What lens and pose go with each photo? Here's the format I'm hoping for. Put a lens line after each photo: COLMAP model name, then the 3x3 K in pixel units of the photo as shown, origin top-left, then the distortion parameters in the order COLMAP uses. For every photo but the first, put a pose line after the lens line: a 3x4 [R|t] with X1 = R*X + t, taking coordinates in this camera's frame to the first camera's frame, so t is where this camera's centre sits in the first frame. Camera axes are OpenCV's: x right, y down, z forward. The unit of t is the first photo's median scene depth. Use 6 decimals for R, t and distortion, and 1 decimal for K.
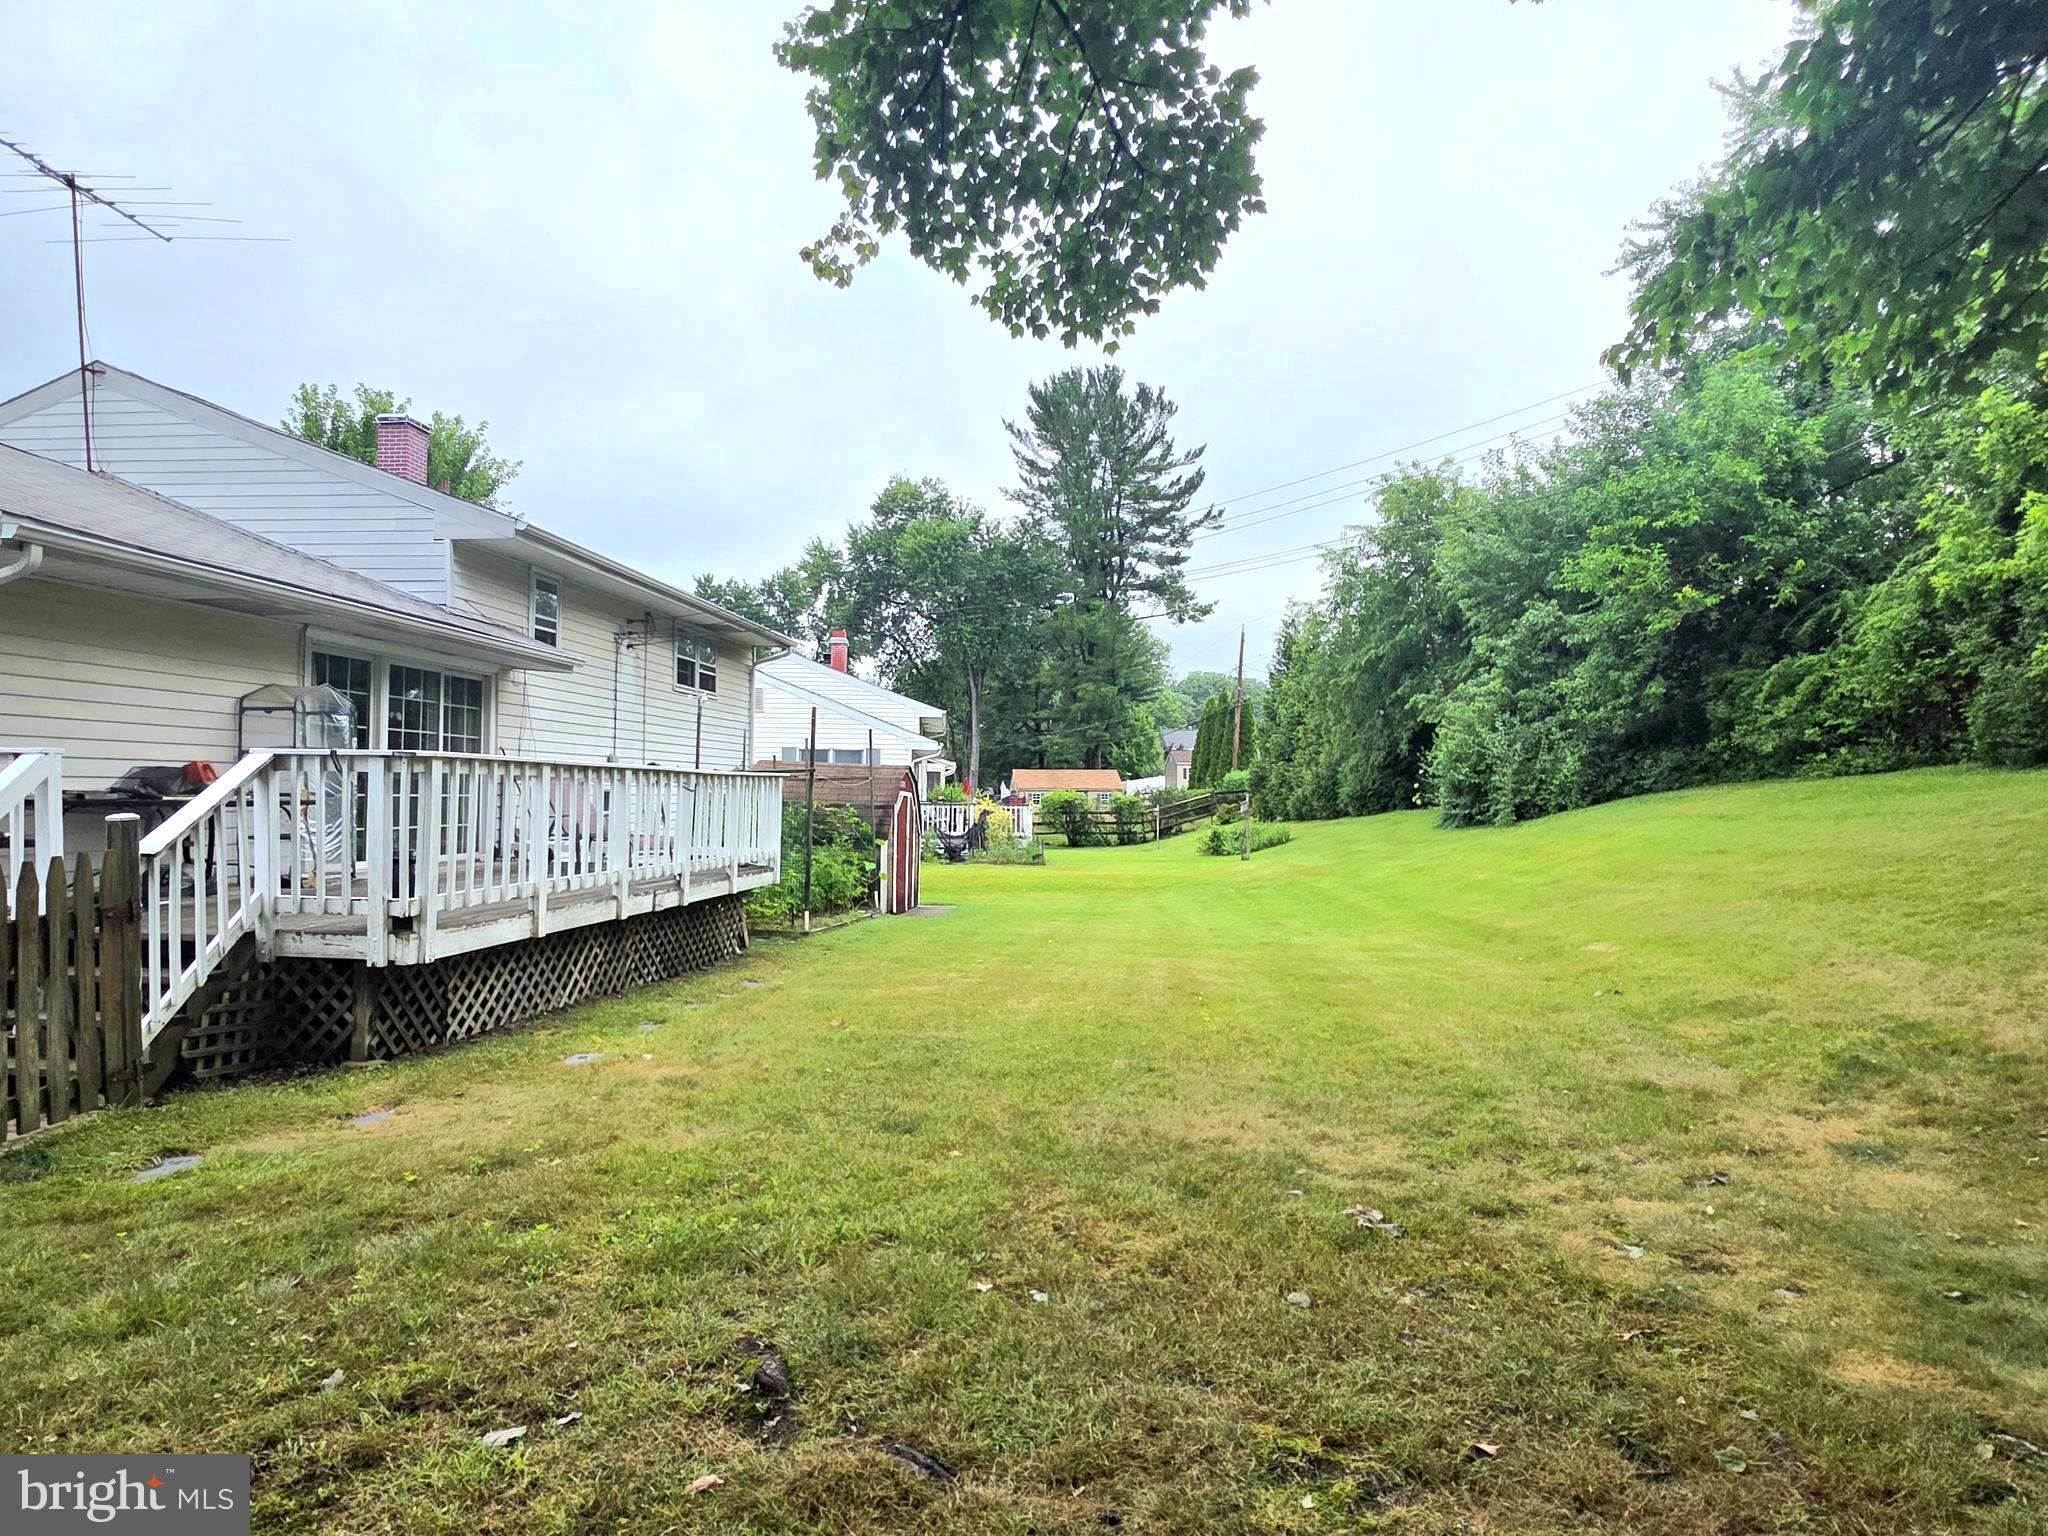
lens RADIAL K [[1154.3, 0, 1020.8], [0, 1154.3, 774.7], [0, 0, 1]] dist [0.003216, -0.001031]
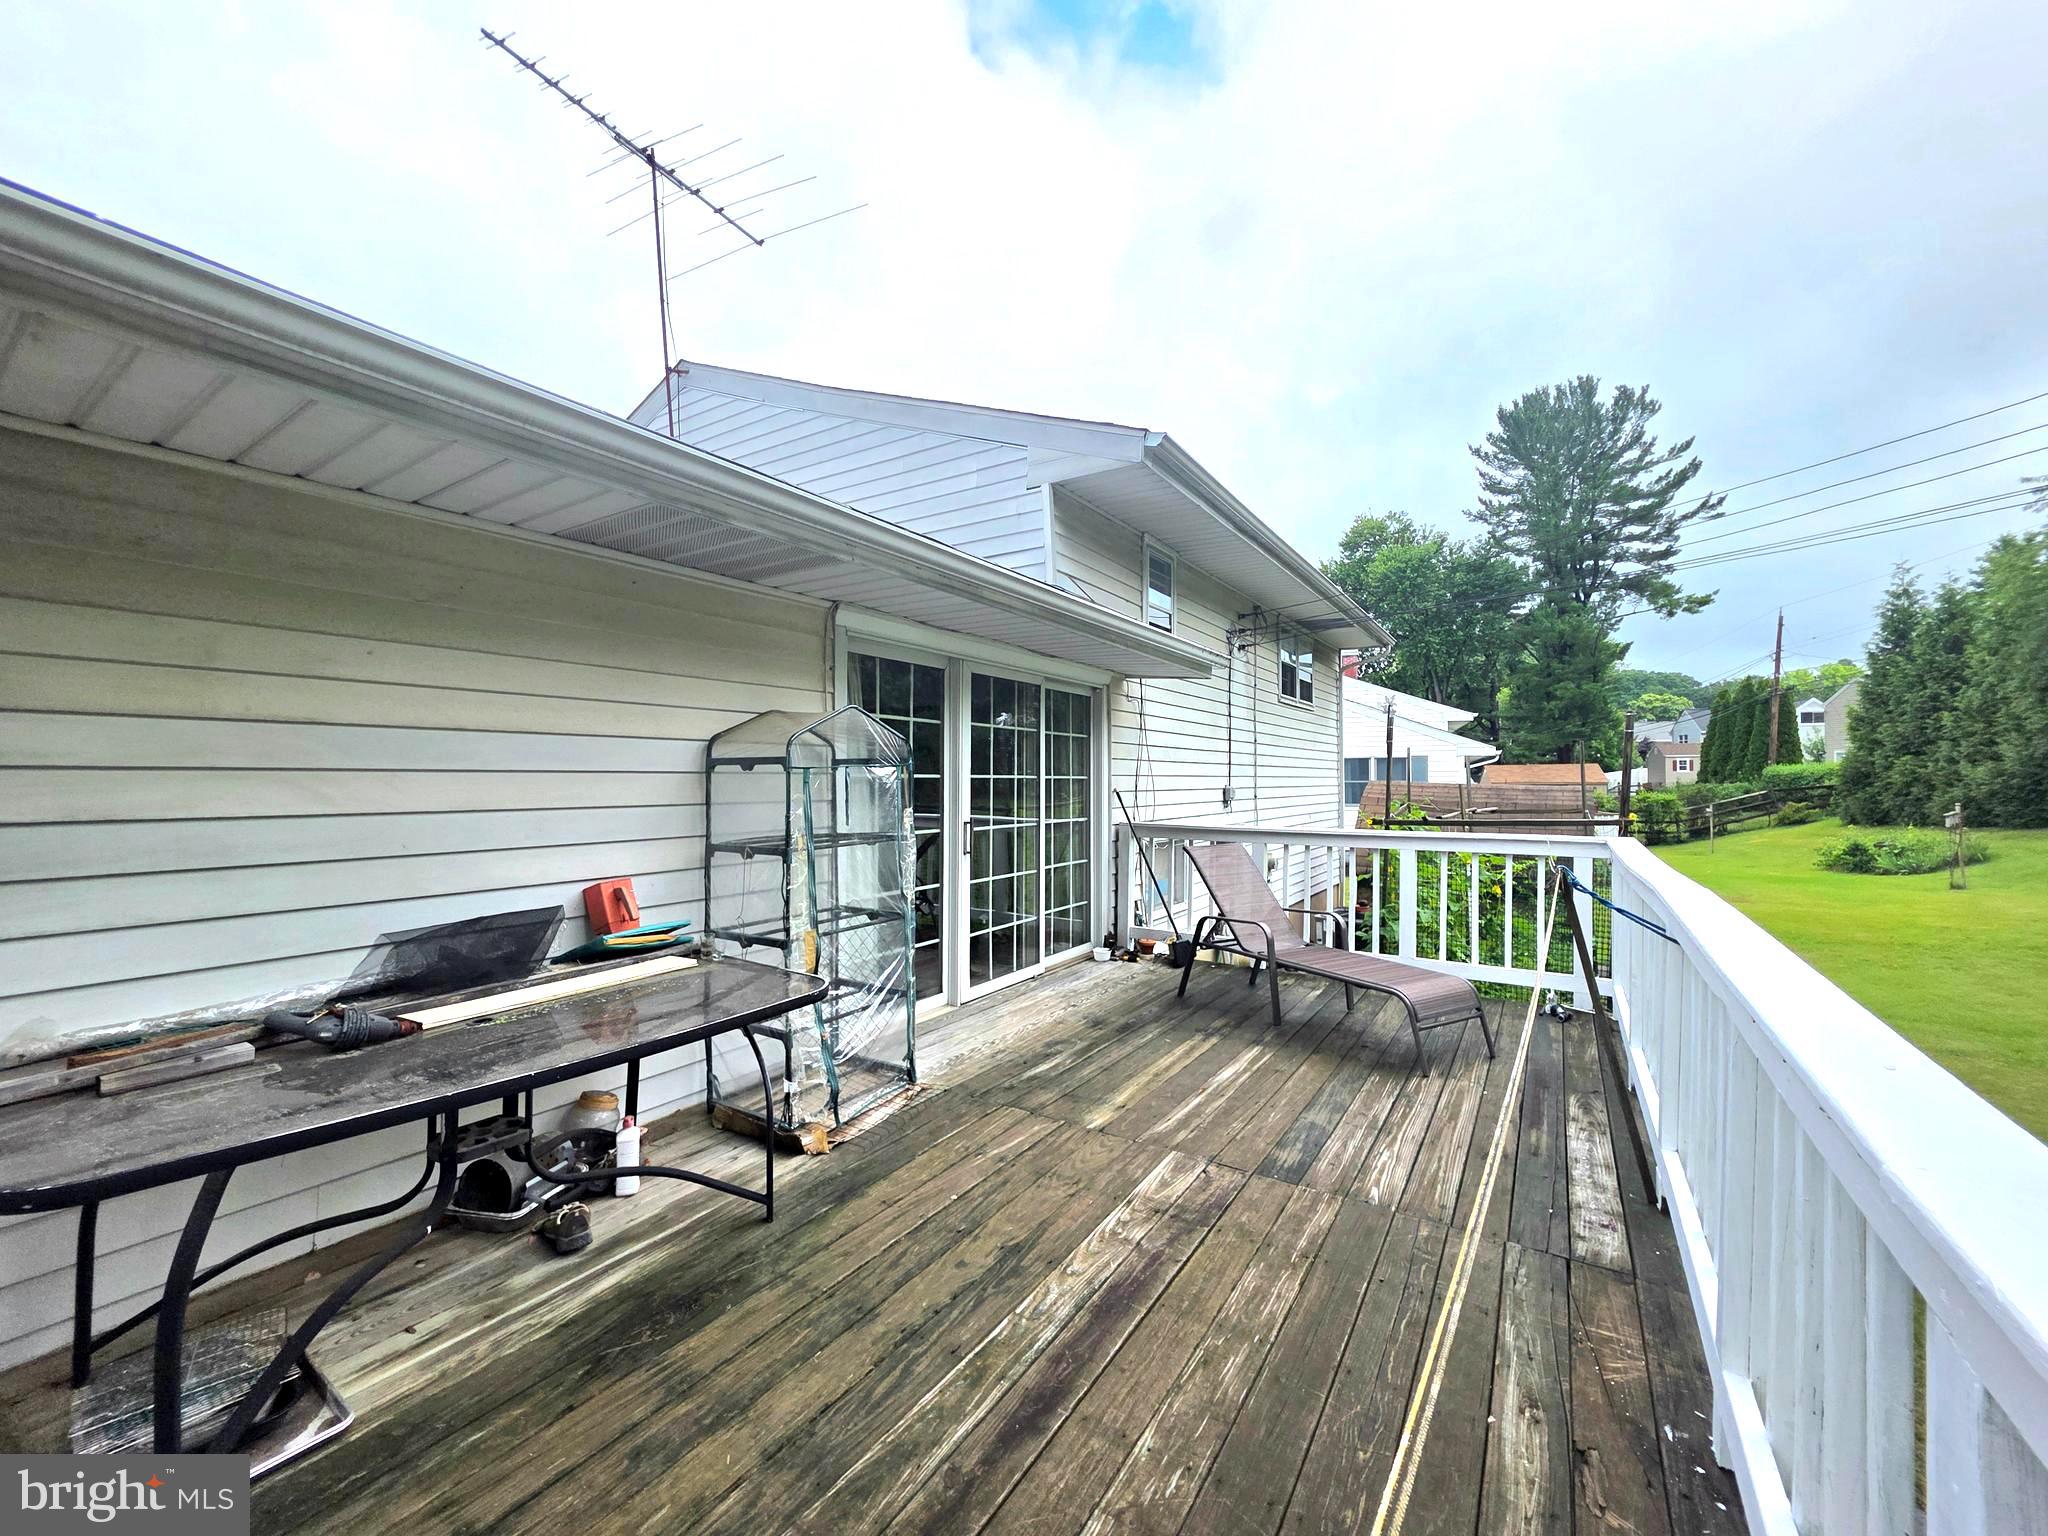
lens RADIAL K [[817.4, 0, 1015.8], [0, 817.4, 765.1], [0, 0, 1]] dist [0.001026, 0.000538]
pose [[0.895050, -0.019076, -0.445557, -0.081314], [0.017758, 0.999817, -0.007134, -0.010456], [0.445612, -0.001527, 0.895225, 0.152142]]
